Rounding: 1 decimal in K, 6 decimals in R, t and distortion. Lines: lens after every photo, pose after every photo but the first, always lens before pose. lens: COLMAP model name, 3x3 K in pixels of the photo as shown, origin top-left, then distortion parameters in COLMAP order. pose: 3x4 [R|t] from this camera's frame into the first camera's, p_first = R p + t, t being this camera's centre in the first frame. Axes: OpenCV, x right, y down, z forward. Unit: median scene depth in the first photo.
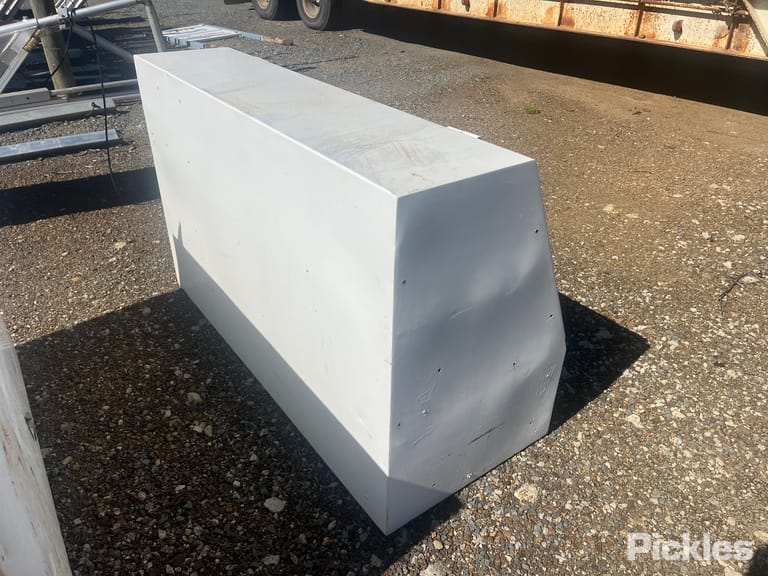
lens RADIAL K [[577.9, 0, 383.6], [0, 577.9, 289.2], [0, 0, 1]] dist [0.073106, -0.101222]
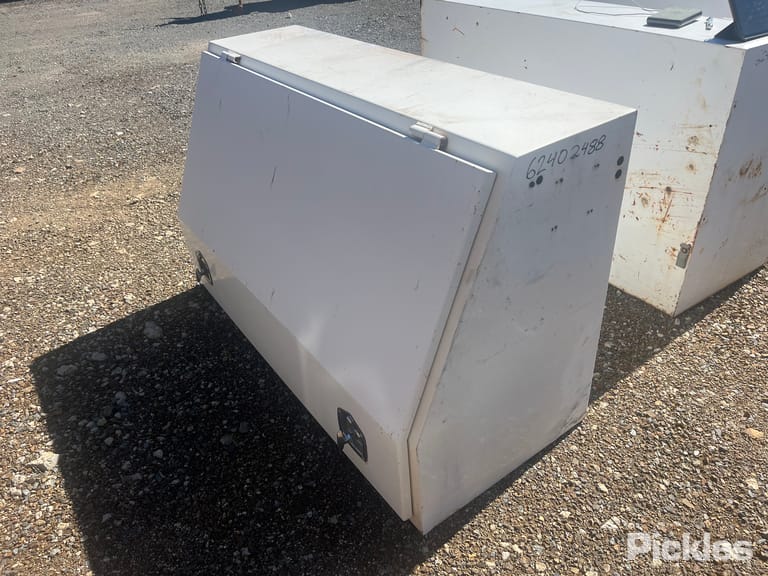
lens RADIAL K [[577.9, 0, 384.6], [0, 577.9, 285.2], [0, 0, 1]] dist [0.073106, -0.101222]
pose [[-0.998545, 0.035725, 0.040403, -0.208098], [0.051465, 0.407175, 0.911899, -0.989174], [0.016126, 0.912651, -0.408421, 1.571557]]
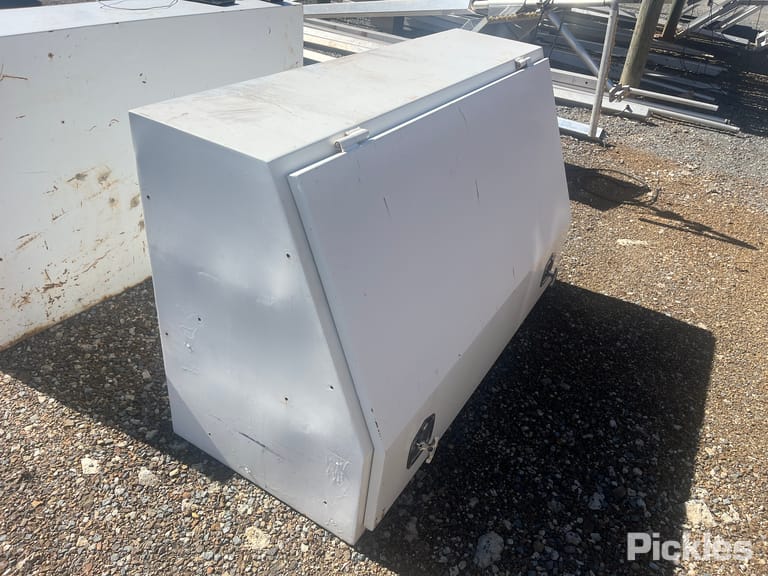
lens RADIAL K [[577.9, 0, 393.9], [0, 577.9, 283.7], [0, 0, 1]] dist [0.073106, -0.101222]
pose [[0.393081, 0.532478, -0.749636, 0.700262], [-0.564355, 0.783353, 0.260500, -0.268486], [0.725941, 0.320663, 0.608428, 0.435644]]
